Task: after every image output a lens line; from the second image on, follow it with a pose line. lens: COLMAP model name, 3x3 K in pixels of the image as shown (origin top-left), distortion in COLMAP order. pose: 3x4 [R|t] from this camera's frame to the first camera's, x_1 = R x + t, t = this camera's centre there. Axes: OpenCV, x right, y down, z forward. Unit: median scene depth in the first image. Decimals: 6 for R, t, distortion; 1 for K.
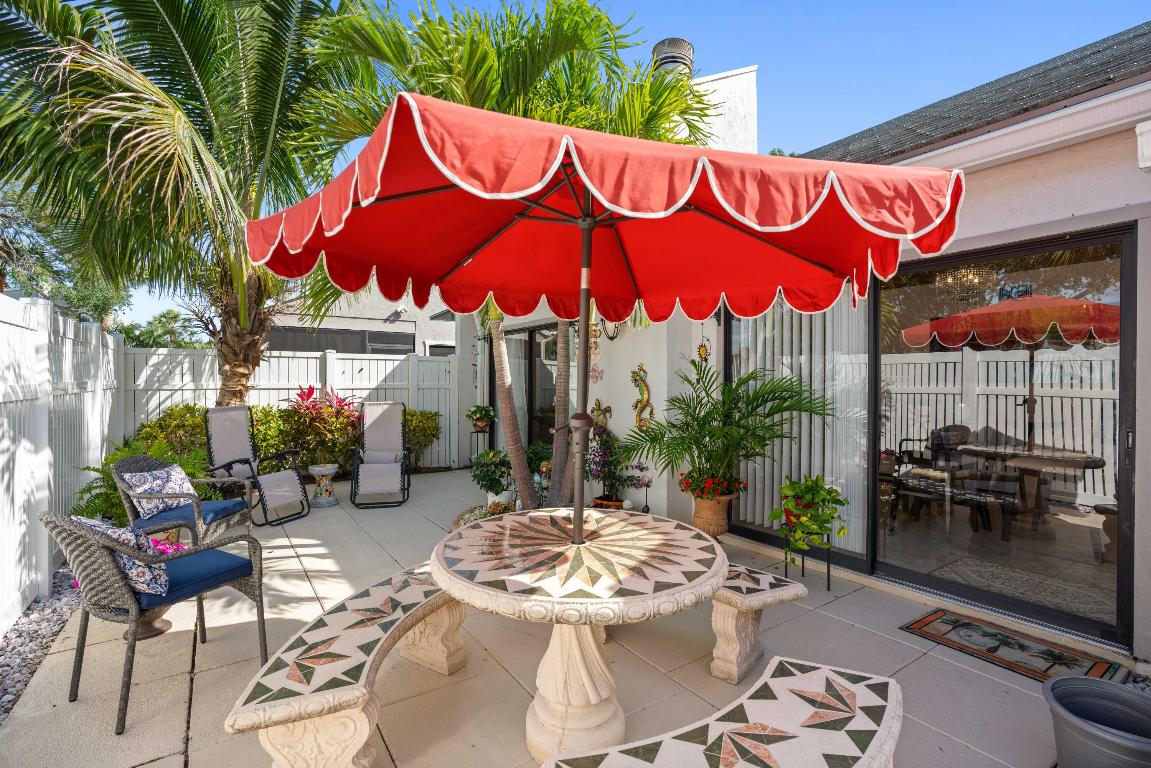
lens RADIAL K [[552.2, 0, 575.3], [0, 552.2, 378.3], [0, 0, 1]] dist [-0.000396, -0.000191]
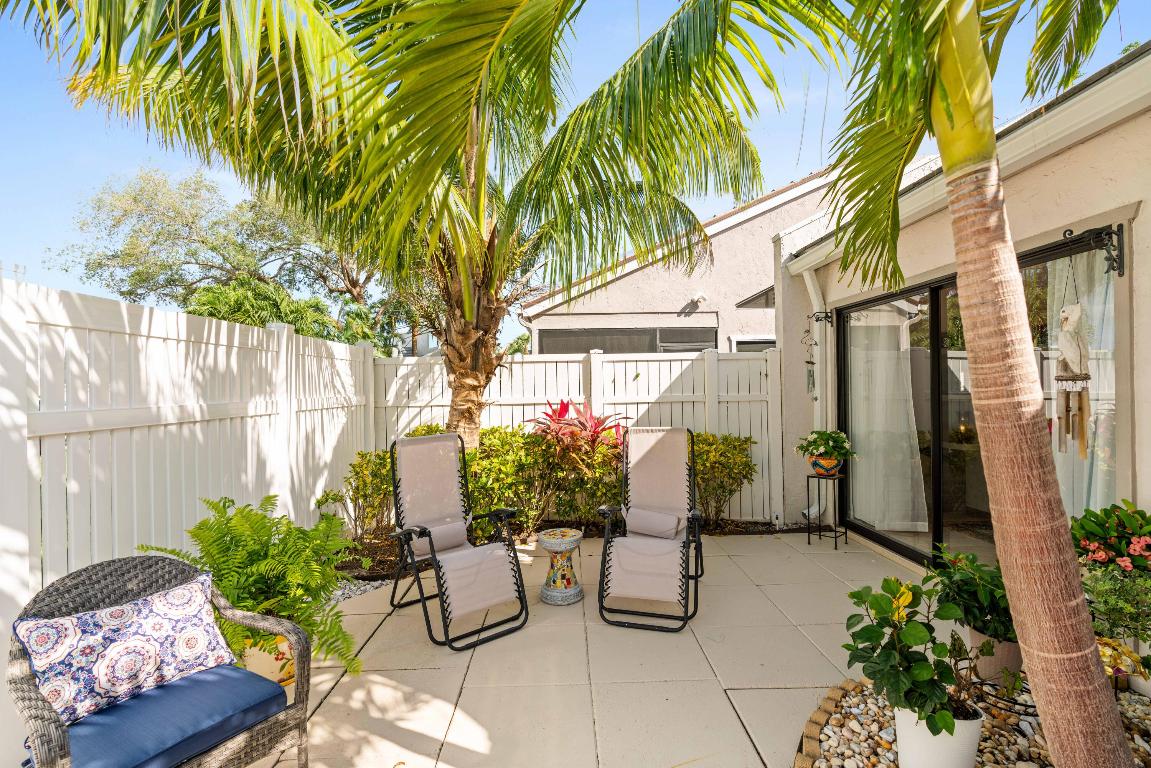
lens RADIAL K [[508.8, 0, 575.3], [0, 508.8, 382.3], [0, 0, 1]] dist [-0.011681, 0.002669]
pose [[0.838203, -0.023730, -0.544842, -0.113124], [0.021495, 0.999714, -0.010472, -0.002247], [0.544934, -0.002934, 0.838474, 0.467649]]
